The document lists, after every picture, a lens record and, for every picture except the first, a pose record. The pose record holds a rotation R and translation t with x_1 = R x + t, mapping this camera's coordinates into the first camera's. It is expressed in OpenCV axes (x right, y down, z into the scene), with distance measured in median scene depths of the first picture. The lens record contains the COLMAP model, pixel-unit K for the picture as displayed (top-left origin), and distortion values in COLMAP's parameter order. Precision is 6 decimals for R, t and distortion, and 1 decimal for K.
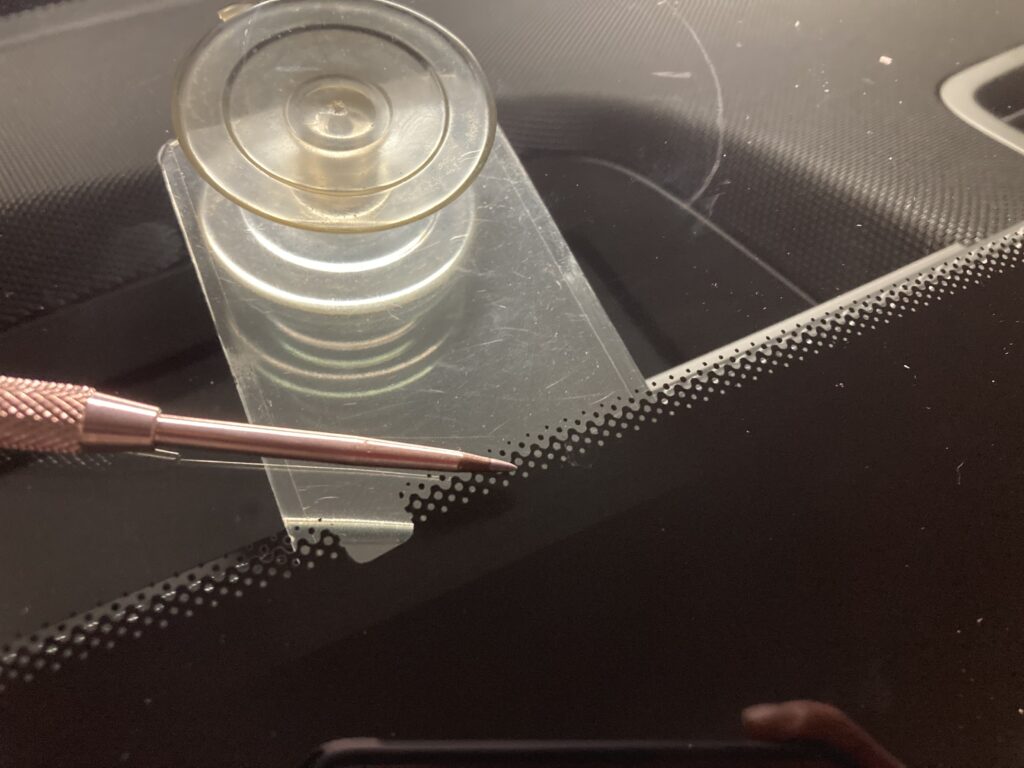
lens RADIAL K [[829.0, 0, 506.8], [0, 829.0, 379.1], [0, 0, 1]] dist [-0.040522, -0.000140]
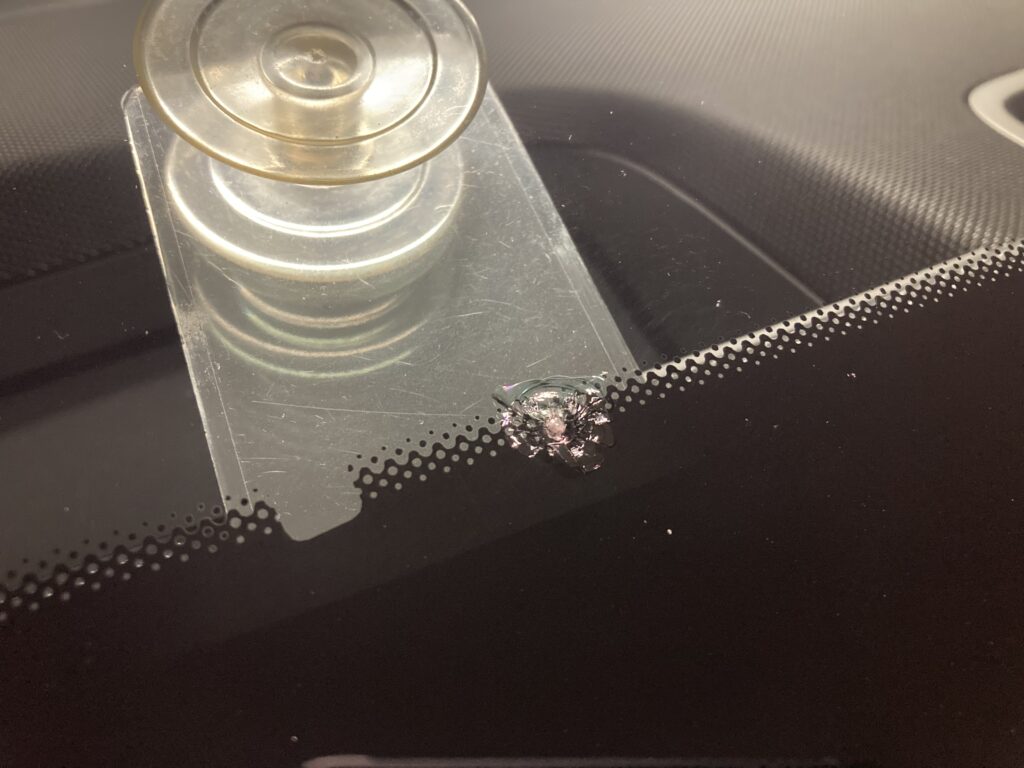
lens RADIAL K [[829.0, 0, 517.4], [0, 829.0, 388.7], [0, 0, 1]] dist [-0.040522, -0.000140]
pose [[0.998922, 0.046107, -0.005311, 0.041219], [-0.046236, 0.998557, -0.027320, 0.057351], [0.004044, 0.027536, 0.999613, 0.092302]]
